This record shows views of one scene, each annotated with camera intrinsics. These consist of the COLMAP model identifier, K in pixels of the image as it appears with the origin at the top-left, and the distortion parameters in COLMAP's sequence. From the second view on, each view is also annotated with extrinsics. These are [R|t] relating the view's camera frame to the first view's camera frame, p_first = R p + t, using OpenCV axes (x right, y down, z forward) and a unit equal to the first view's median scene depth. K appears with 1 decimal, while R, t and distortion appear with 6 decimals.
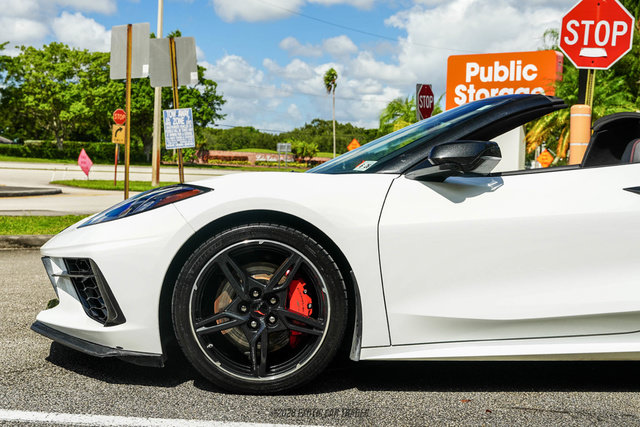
lens RADIAL K [[1638.0, 0, 198.3], [0, 1638.0, 212.8], [0, 0, 1]] dist [-0.083966, -0.054687]
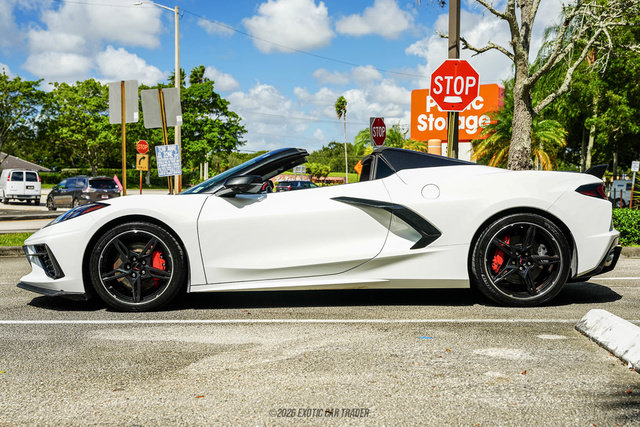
lens RADIAL K [[1536.2, 0, 338.7], [0, 1536.2, 214.3], [0, 0, 1]] dist [0.205880, 0.459235]
pose [[0.997316, -0.028658, 0.067380, 0.055013], [0.029341, 0.999527, -0.009181, 0.007575], [-0.067085, 0.011134, 0.997685, -0.289071]]
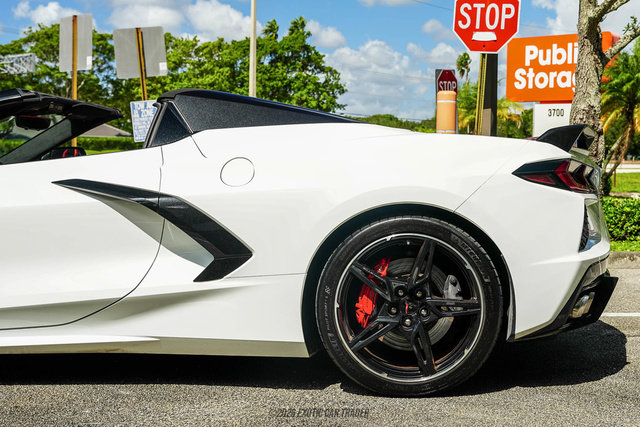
lens RADIAL K [[1697.7, 0, 320.0], [0, 1697.7, 213.5], [0, 0, 1]] dist [-0.032263, -0.297911]
pose [[0.999549, -0.015333, -0.025808, 0.167226], [0.015470, 0.999867, 0.005147, 0.000574], [0.025725, -0.005544, 0.999654, -0.015625]]
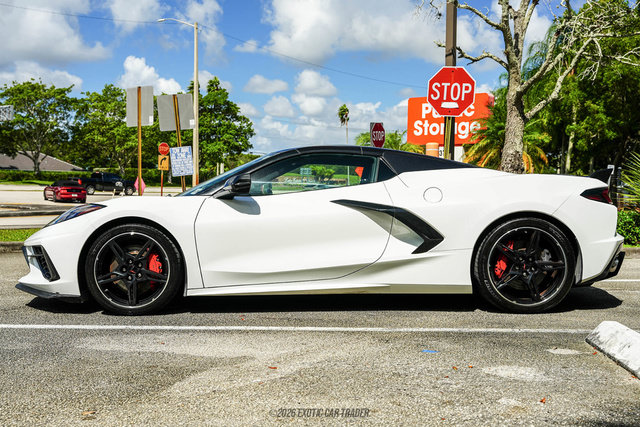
lens RADIAL K [[1369.1, 0, 320.0], [0, 1369.1, 213.5], [0, 0, 1]] dist [0.053650, 0.438873]
pose [[0.998417, -0.021573, 0.051950, 0.061626], [0.021967, 0.999734, -0.007035, 0.003758], [-0.051784, 0.008165, 0.998625, -0.205998]]
